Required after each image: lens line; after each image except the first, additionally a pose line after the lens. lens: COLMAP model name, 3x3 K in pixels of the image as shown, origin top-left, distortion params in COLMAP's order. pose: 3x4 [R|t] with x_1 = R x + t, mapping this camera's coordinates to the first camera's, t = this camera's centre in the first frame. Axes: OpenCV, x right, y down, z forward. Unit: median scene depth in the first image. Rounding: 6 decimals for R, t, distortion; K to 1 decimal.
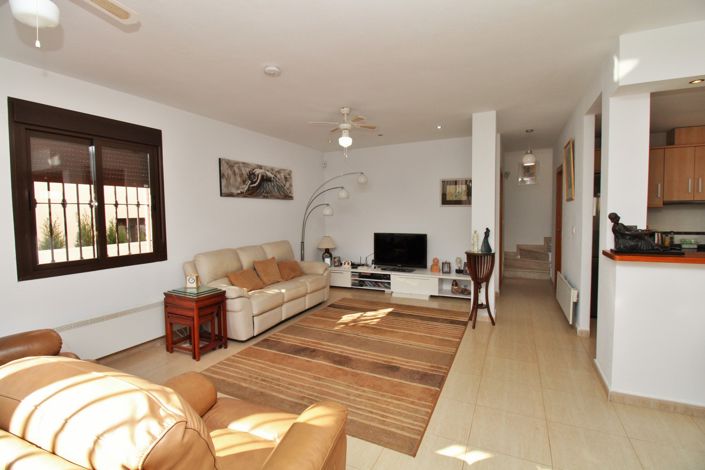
lens RADIAL K [[331.0, 0, 354.9], [0, 331.0, 230.8], [0, 0, 1]] dist [0.013303, -0.017046]
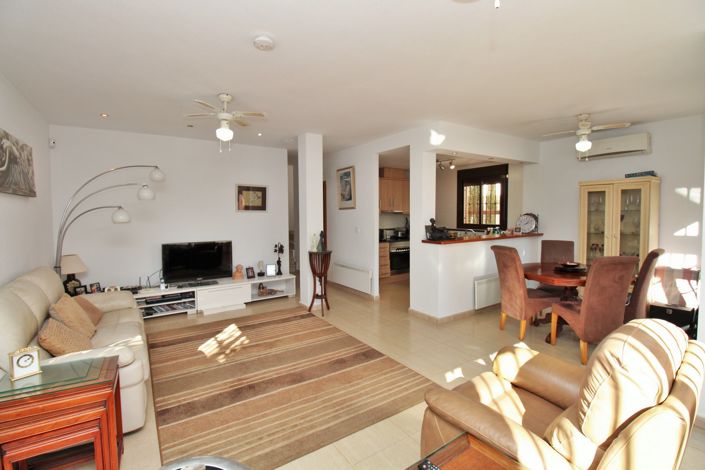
lens RADIAL K [[331.0, 0, 354.9], [0, 331.0, 230.8], [0, 0, 1]] dist [0.013303, -0.017046]
pose [[0.490052, -0.038232, 0.870855, -0.594705], [0.050117, 0.998621, 0.015639, -0.021329], [-0.870251, 0.035981, 0.491292, 0.303458]]
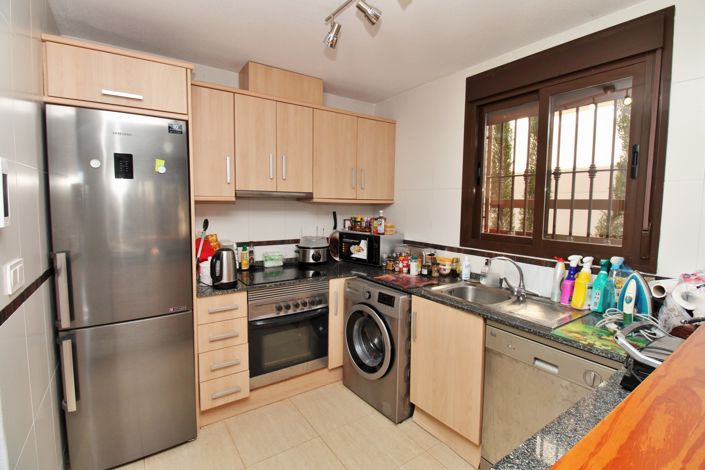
lens RADIAL K [[331.0, 0, 354.9], [0, 331.0, 230.8], [0, 0, 1]] dist [0.013303, -0.017046]
pose [[0.470283, -0.054168, 0.880852, 0.539412], [0.031433, 0.998509, 0.044621, -0.041061], [-0.881956, 0.006703, 0.471285, 0.571381]]
